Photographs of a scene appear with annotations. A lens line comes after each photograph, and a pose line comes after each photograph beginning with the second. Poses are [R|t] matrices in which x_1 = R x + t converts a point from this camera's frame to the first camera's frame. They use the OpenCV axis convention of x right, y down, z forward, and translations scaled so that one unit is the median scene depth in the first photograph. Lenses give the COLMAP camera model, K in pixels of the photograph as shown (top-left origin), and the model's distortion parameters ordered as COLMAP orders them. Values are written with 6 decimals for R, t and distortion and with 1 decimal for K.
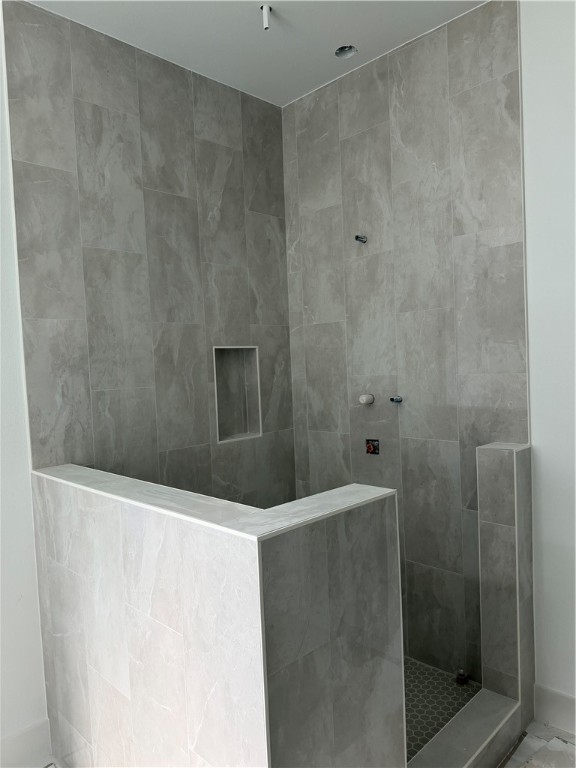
lens RADIAL K [[535.4, 0, 288.0], [0, 535.4, 384.0], [0, 0, 1]] dist [0.088566, -0.148416]
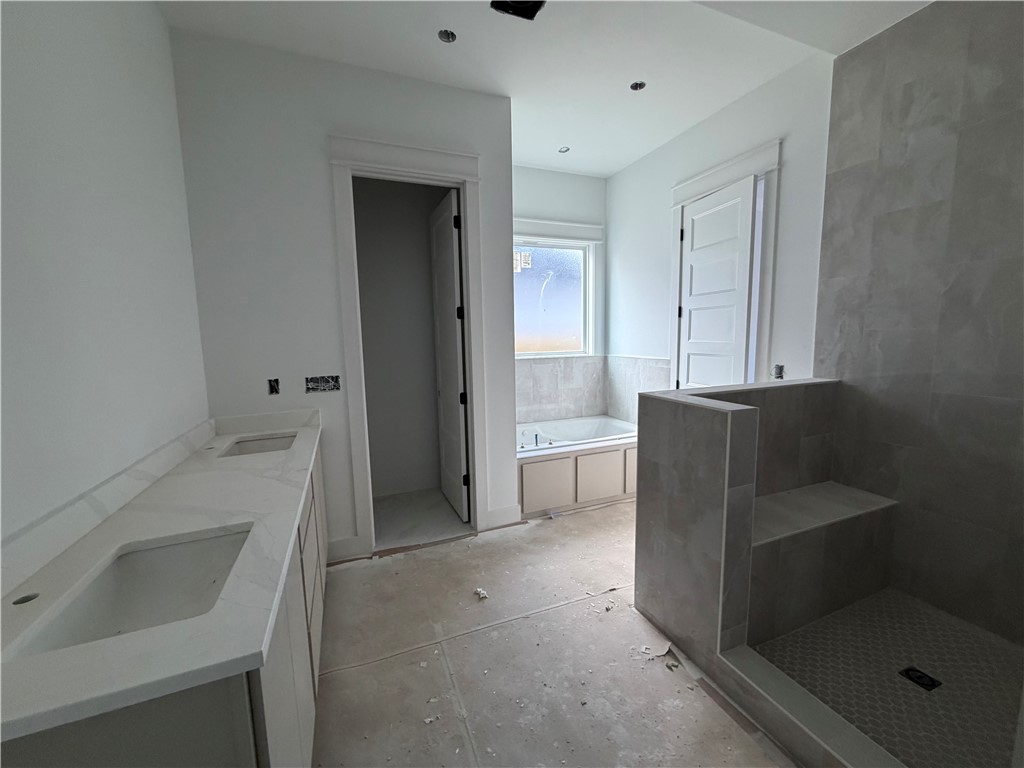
lens RADIAL K [[410.2, 0, 512.0], [0, 410.2, 384.0], [0, 0, 1]] dist [0.000392, 0.000138]
pose [[-0.392829, 0.159607, -0.905655, 0.904941], [-0.004683, 0.984463, 0.175527, -0.027890], [0.919600, 0.073194, -0.385979, 0.615372]]
